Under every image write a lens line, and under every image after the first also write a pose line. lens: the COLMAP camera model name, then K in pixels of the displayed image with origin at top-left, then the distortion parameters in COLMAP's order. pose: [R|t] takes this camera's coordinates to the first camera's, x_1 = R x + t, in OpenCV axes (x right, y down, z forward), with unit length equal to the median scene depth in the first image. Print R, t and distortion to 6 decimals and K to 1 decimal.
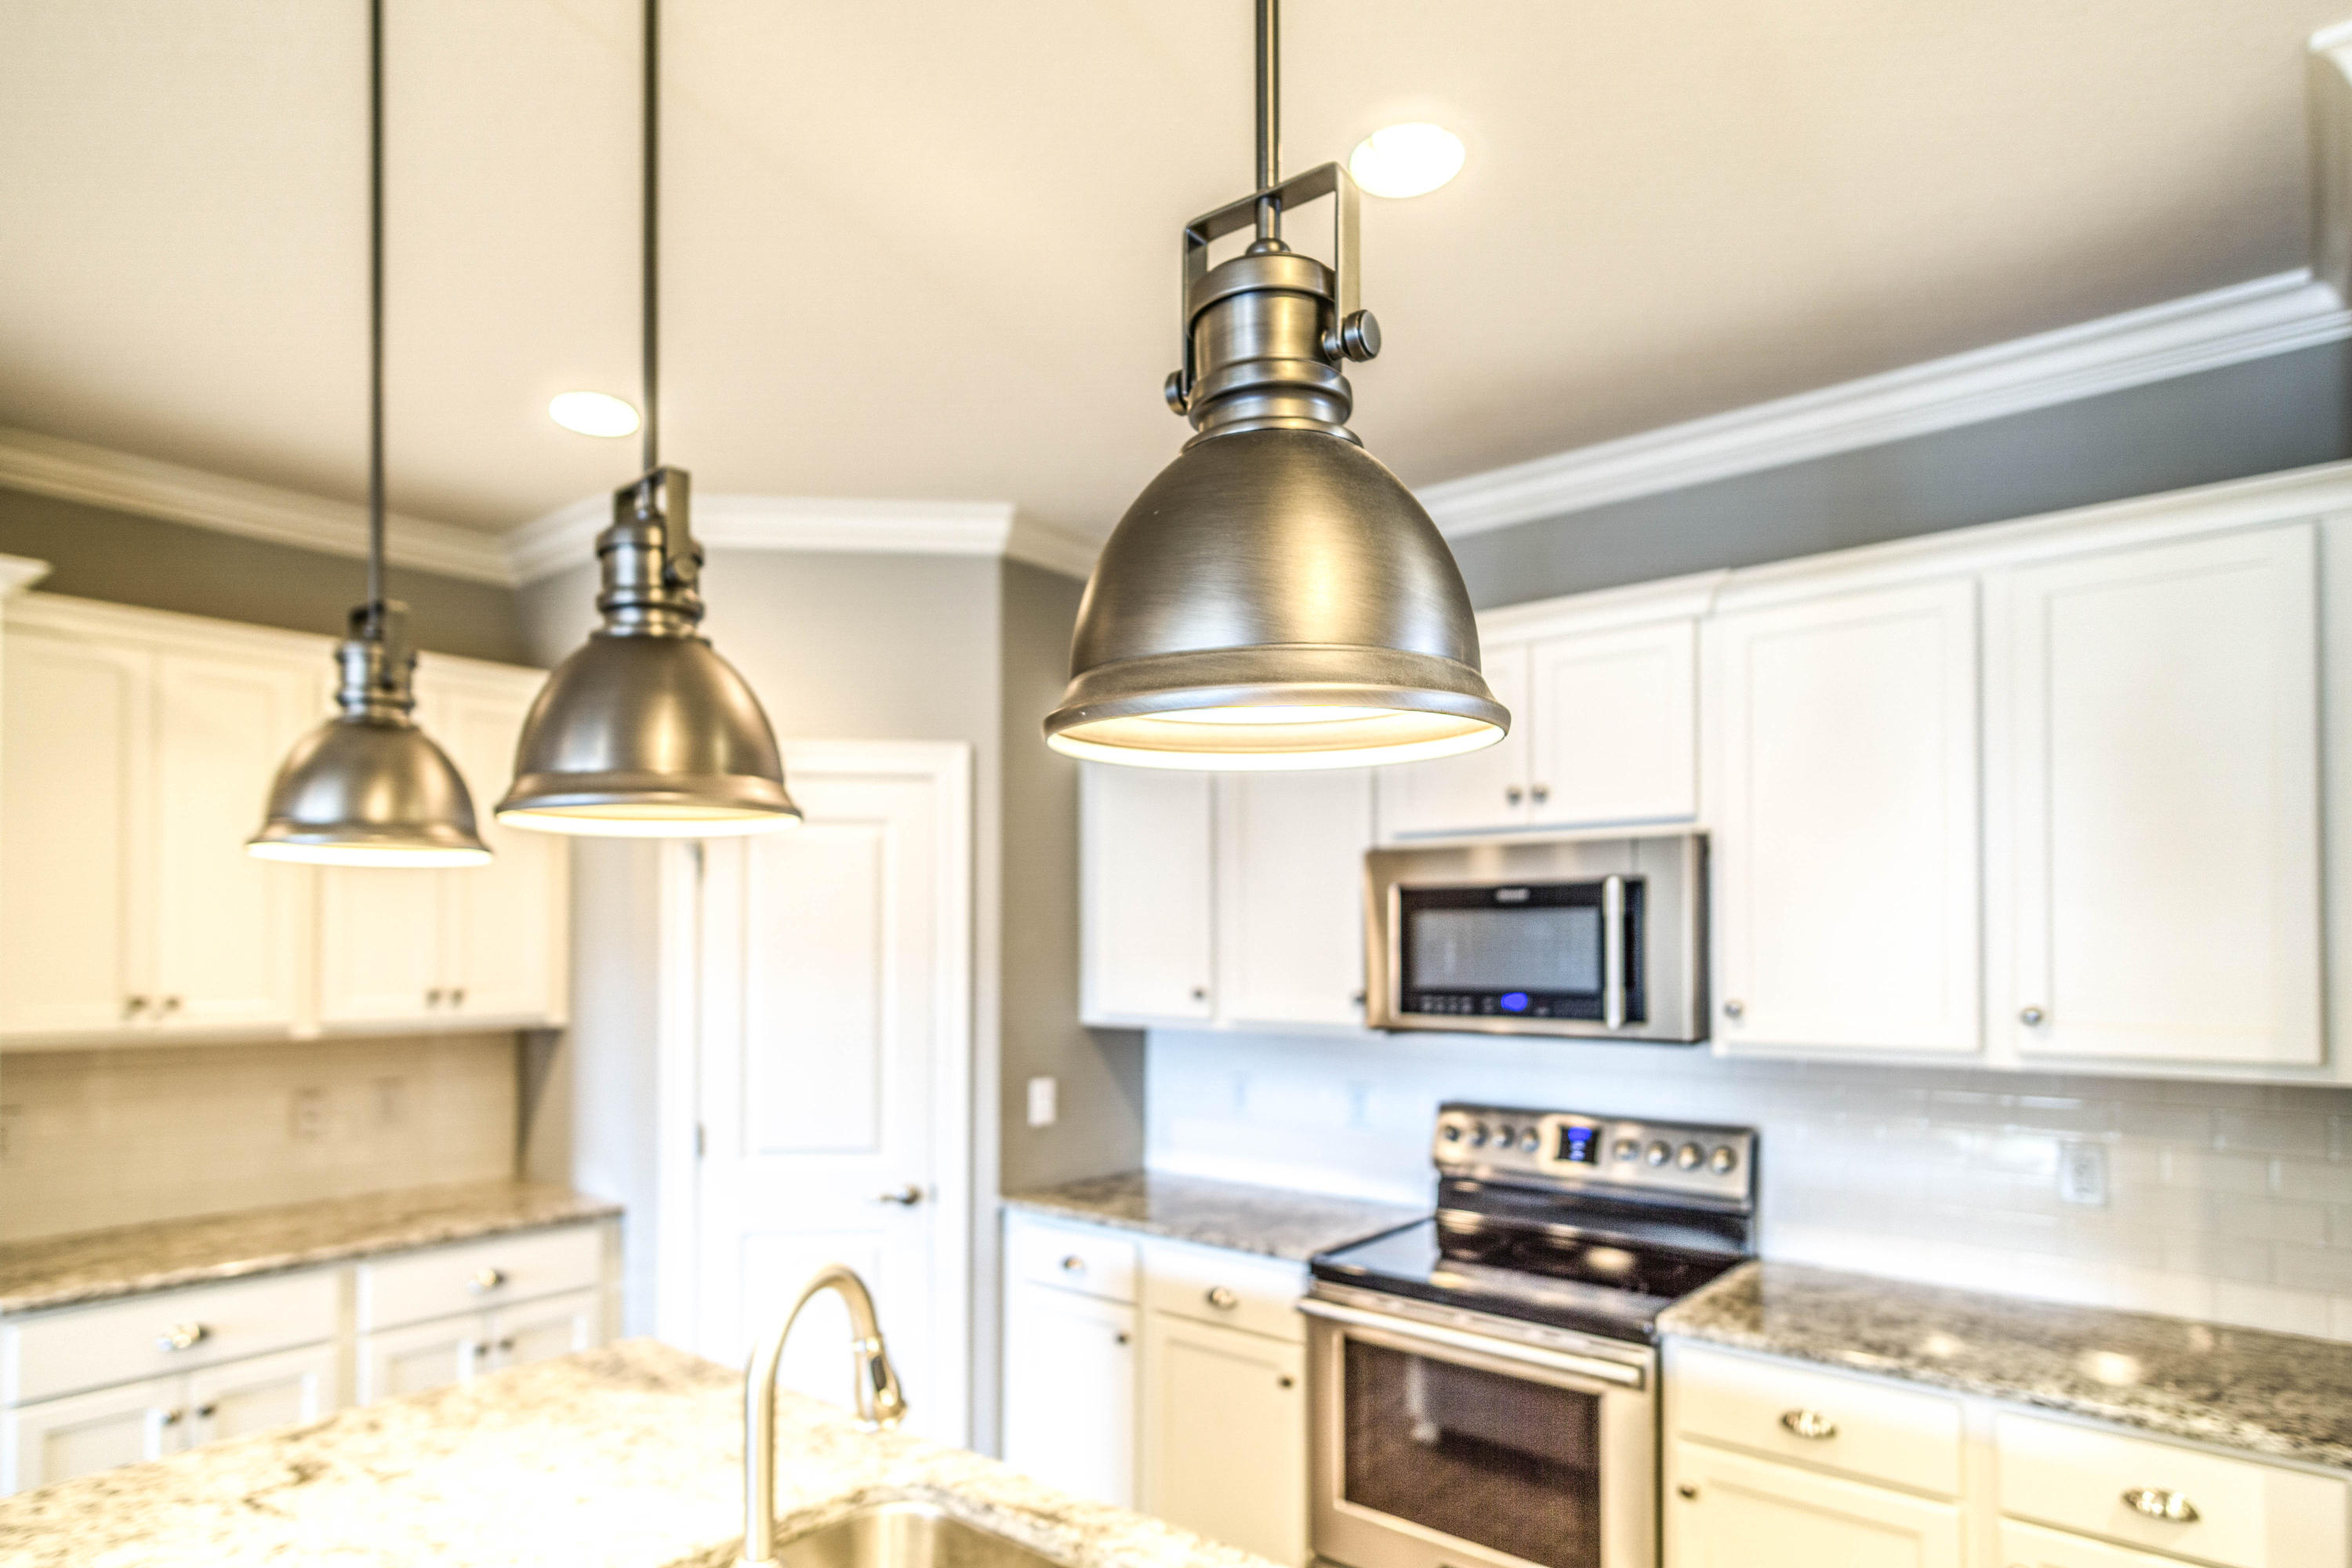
lens RADIAL K [[1324.1, 0, 1145.6], [0, 1324.1, 944.4], [0, 0, 1]] dist [0.006679, 0.005528]
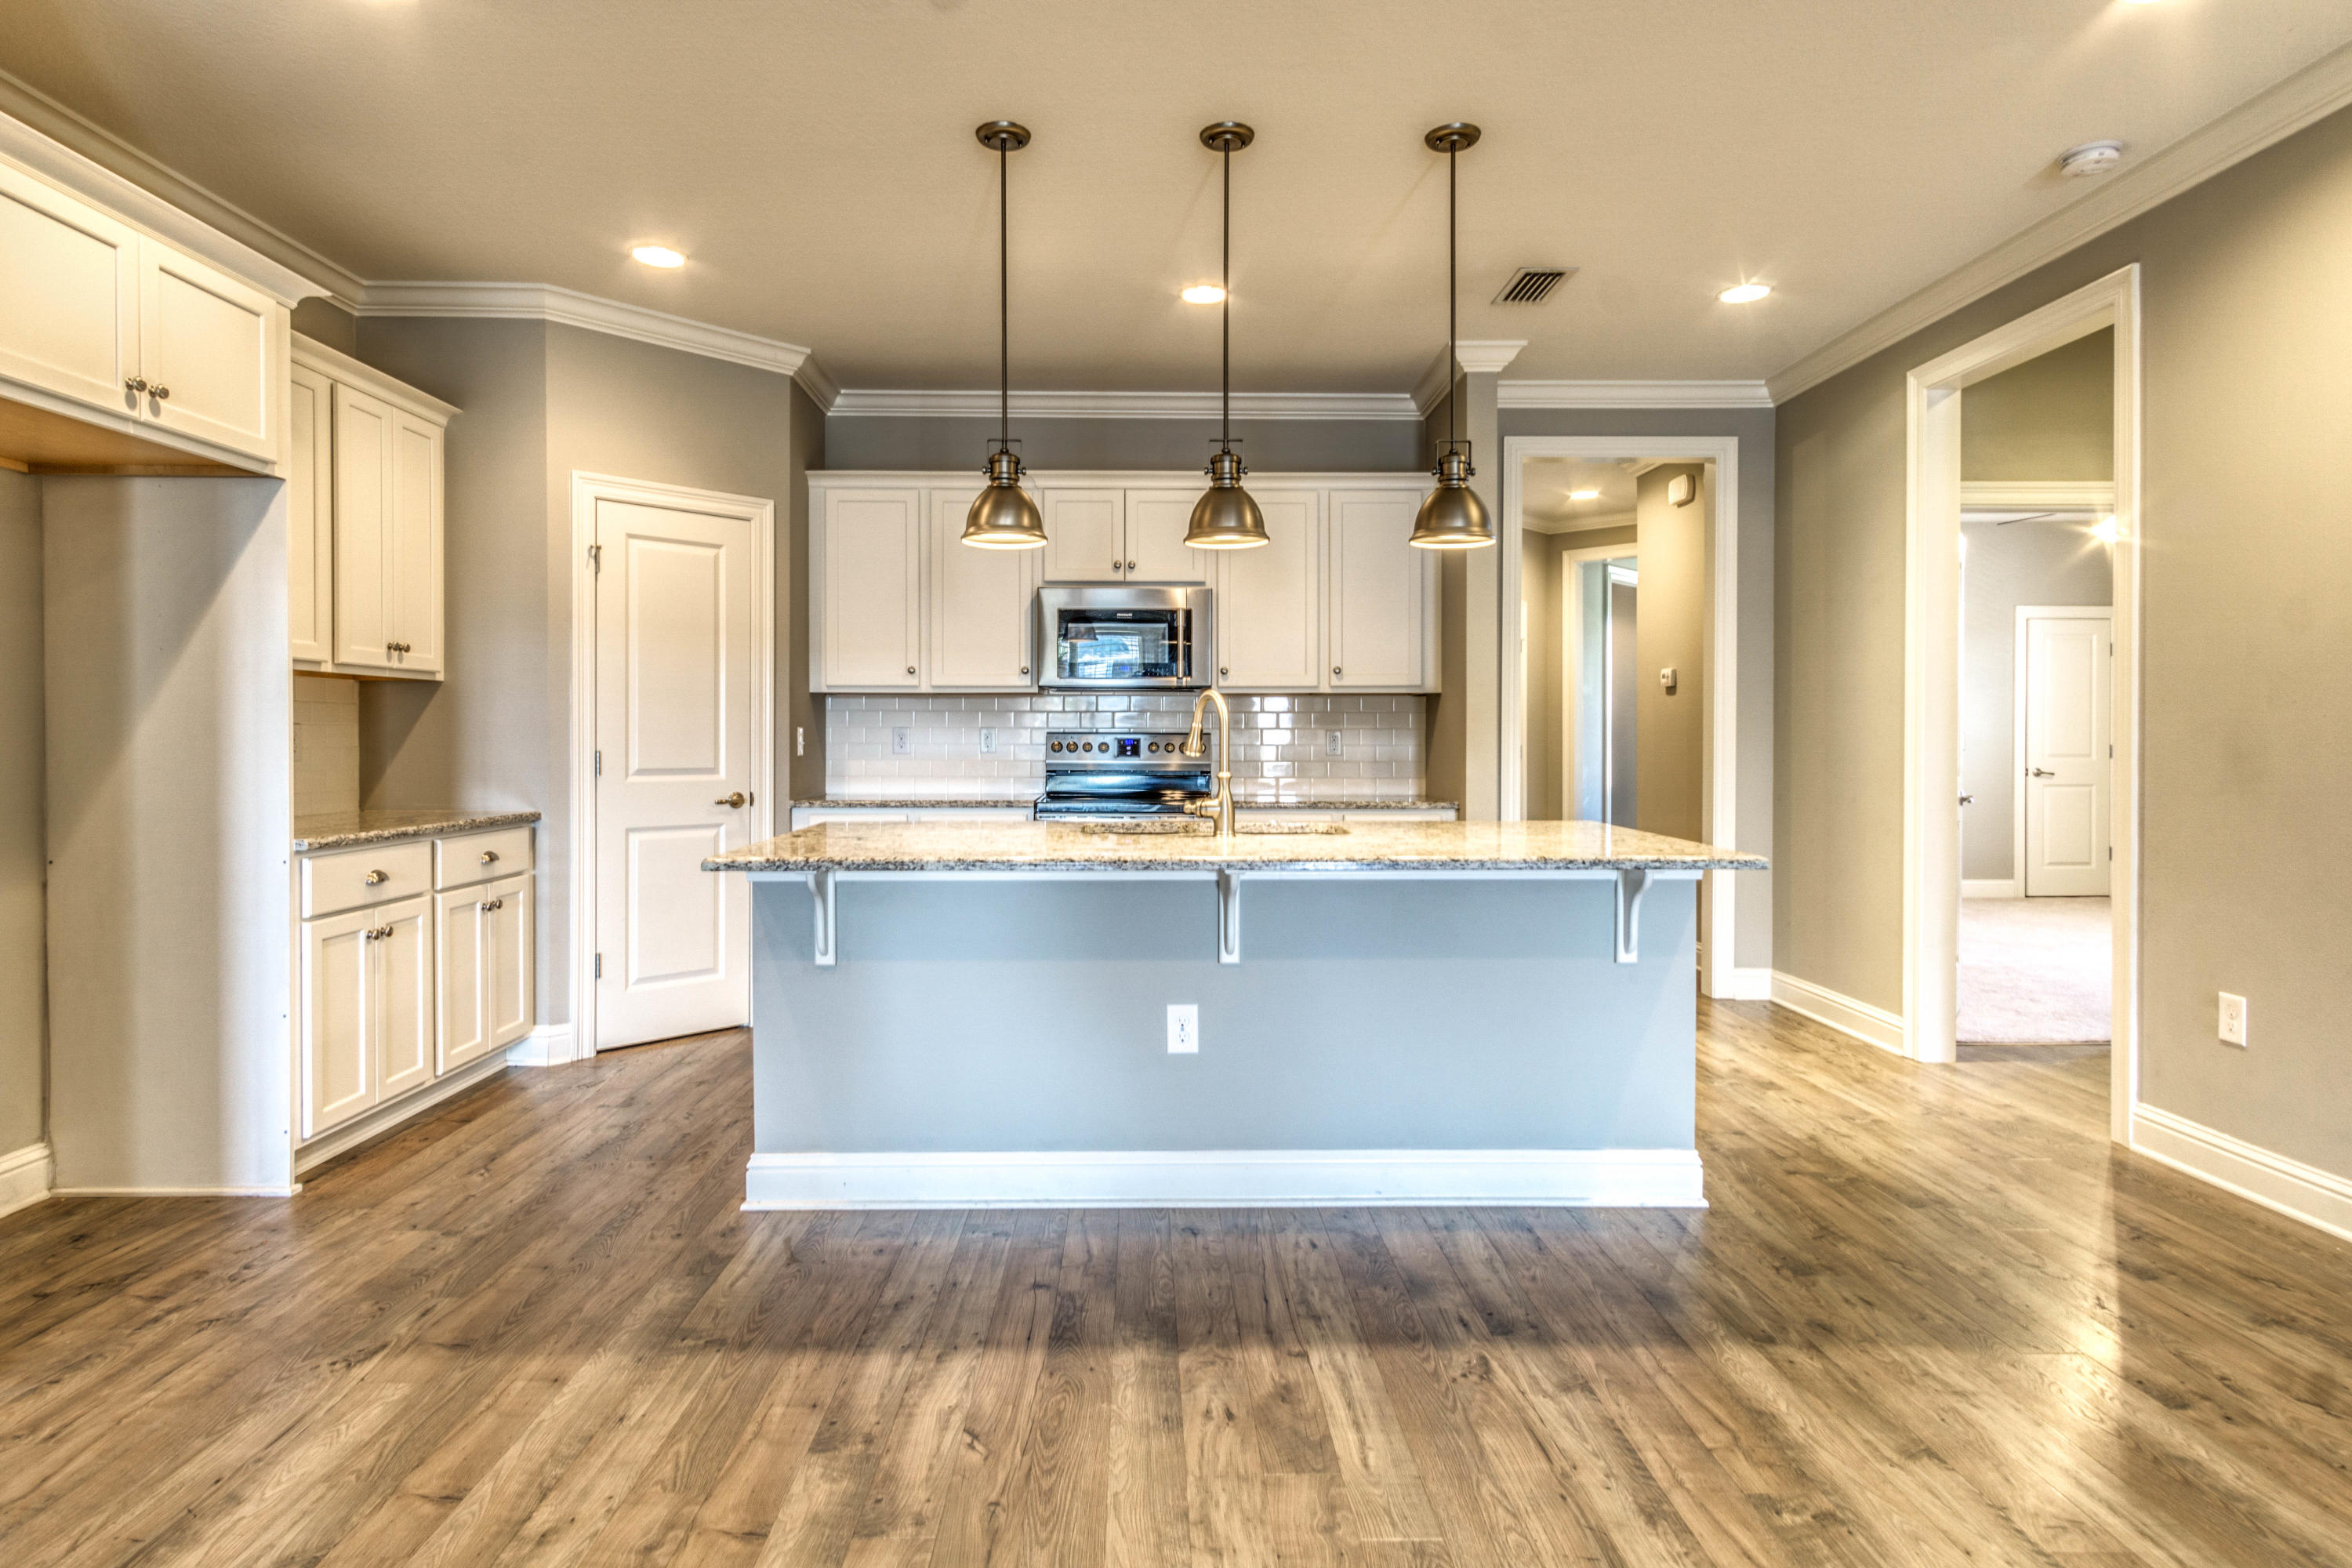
lens RADIAL K [[1260.6, 0, 1162.9], [0, 1260.6, 748.3], [0, 0, 1]] dist [0.005267, 0.002834]
pose [[0.751210, -0.004256, 0.660050, -0.935103], [-0.003499, 0.999939, 0.010430, 0.143480], [-0.660054, -0.010145, 0.751149, -0.467542]]
